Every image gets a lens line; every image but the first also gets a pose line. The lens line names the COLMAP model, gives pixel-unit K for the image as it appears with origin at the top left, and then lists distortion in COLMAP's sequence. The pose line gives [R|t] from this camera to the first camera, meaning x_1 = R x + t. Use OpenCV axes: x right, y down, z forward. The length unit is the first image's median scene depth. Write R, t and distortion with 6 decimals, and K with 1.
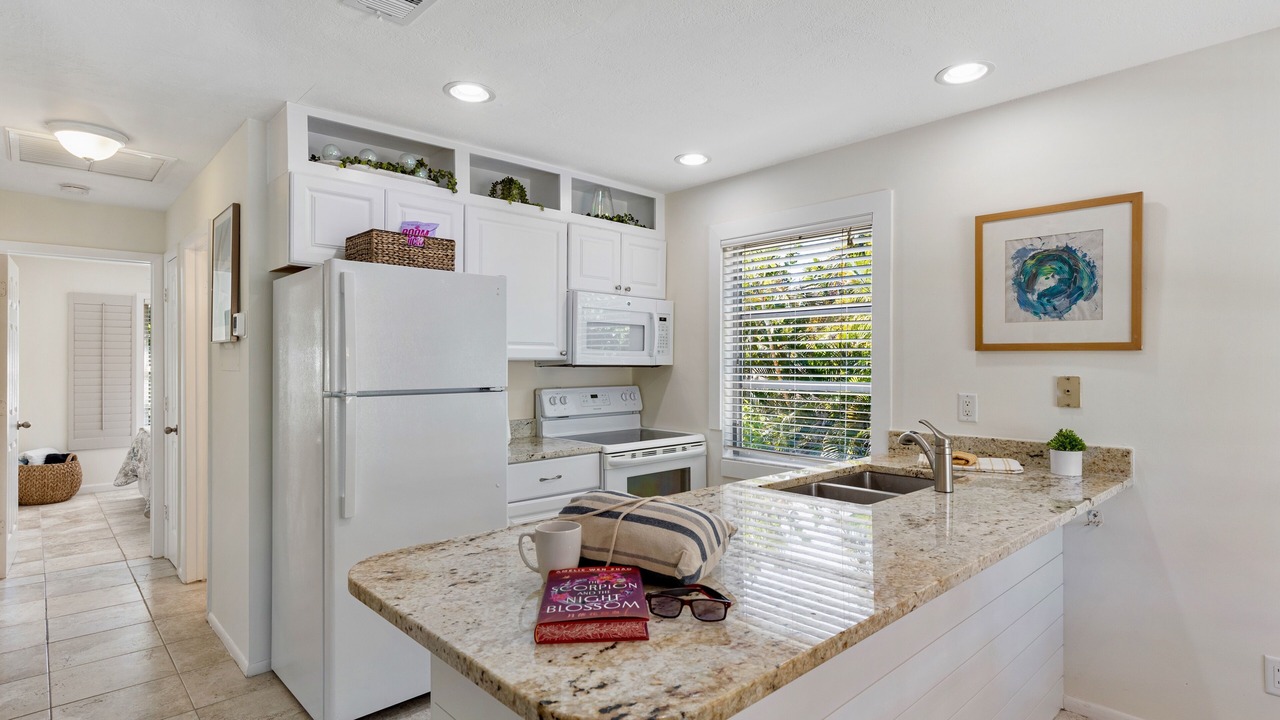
lens RADIAL K [[650.3, 0, 643.5], [0, 650.3, 363.3], [0, 0, 1]] dist [0.004539, -0.001649]
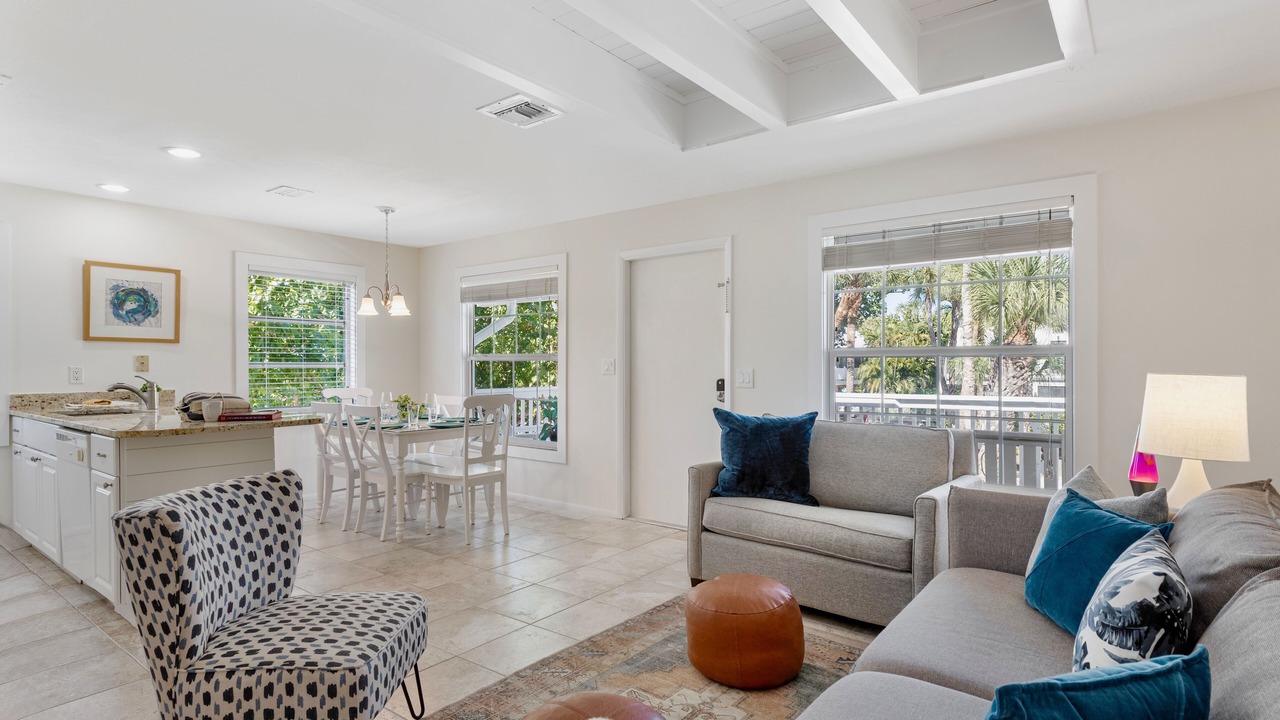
lens RADIAL K [[650.3, 0, 651.8], [0, 650.3, 366.2], [0, 0, 1]] dist [0.004539, -0.001649]
pose [[-0.168893, -0.002199, 0.985632, -1.334039], [0.002836, 0.999992, 0.002717, 0.045135], [-0.985630, 0.003255, -0.168886, -0.148364]]
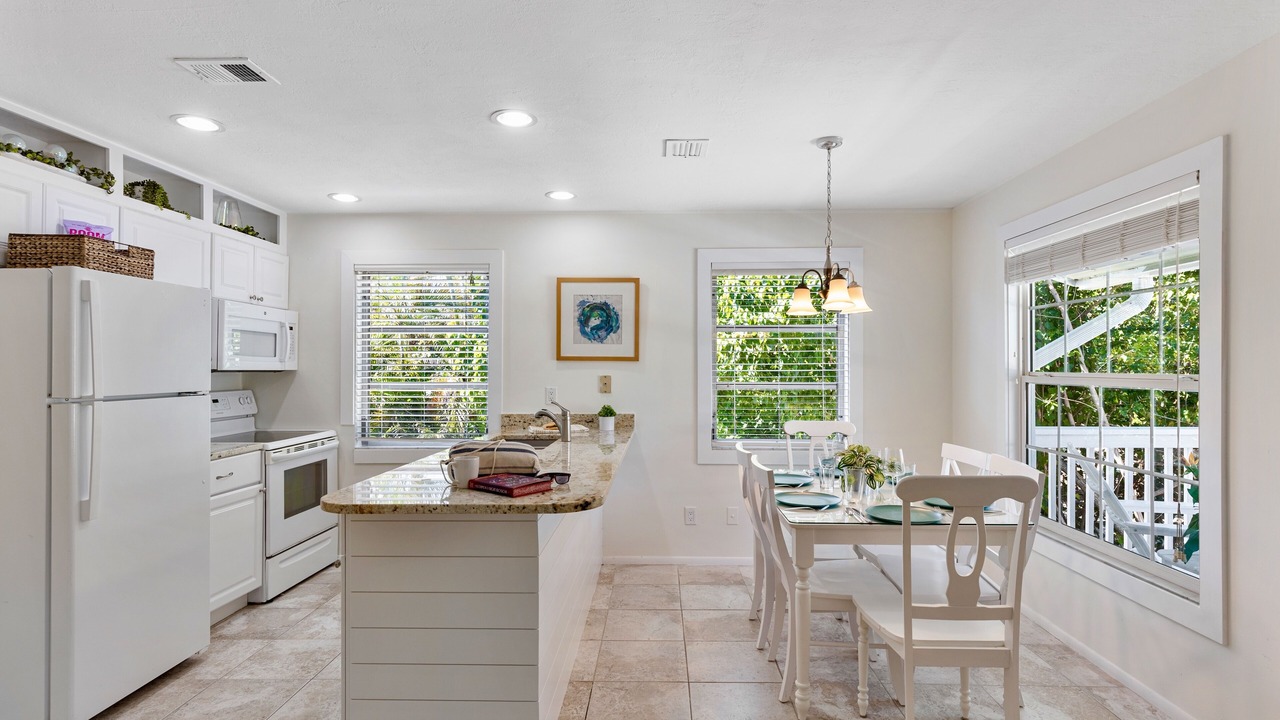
lens RADIAL K [[650.3, 0, 645.7], [0, 650.3, 362.4], [0, 0, 1]] dist [0.004539, -0.001649]
pose [[0.699769, 0.004542, 0.714355, -0.470073], [0.001450, 0.999969, -0.007778, -0.001231], [-0.714368, 0.006478, 0.699740, -0.277690]]
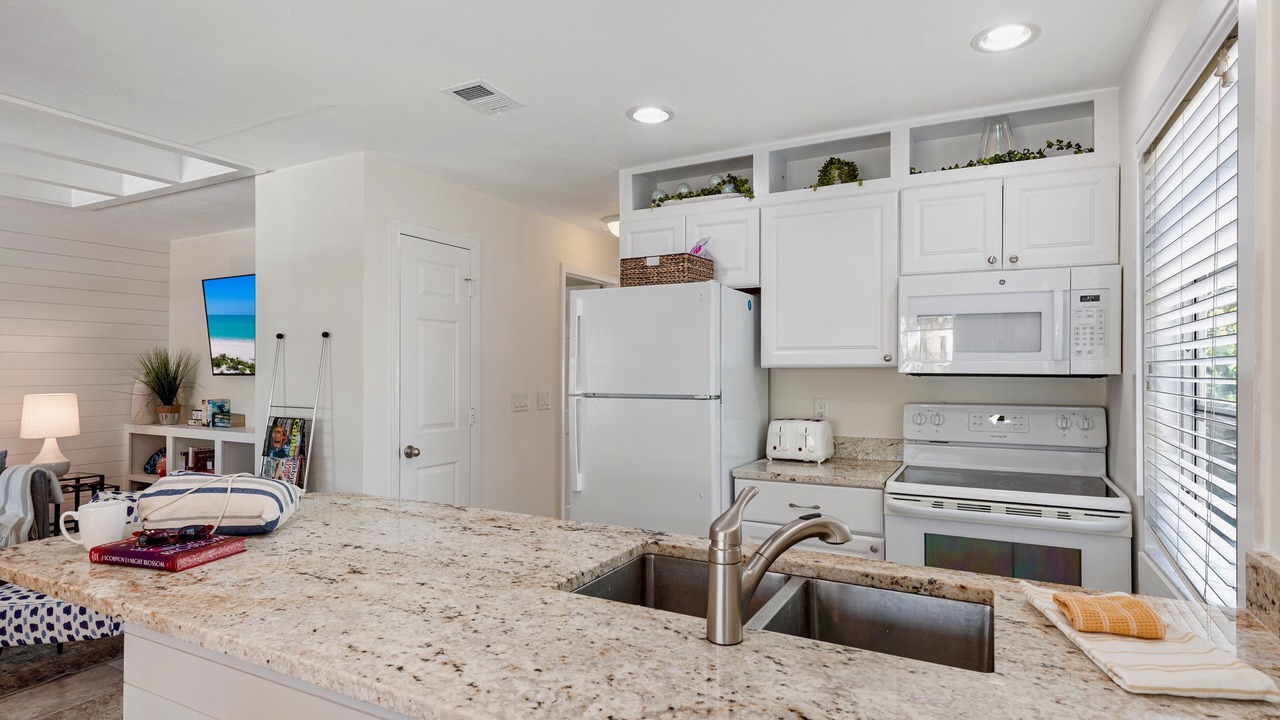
lens RADIAL K [[650.3, 0, 638.4], [0, 650.3, 368.4], [0, 0, 1]] dist [0.004539, -0.001649]
pose [[0.329079, -0.003450, -0.944296, 0.649445], [-0.000041, 0.999993, -0.003667, -0.000552], [0.944302, 0.001245, 0.329077, 0.569935]]
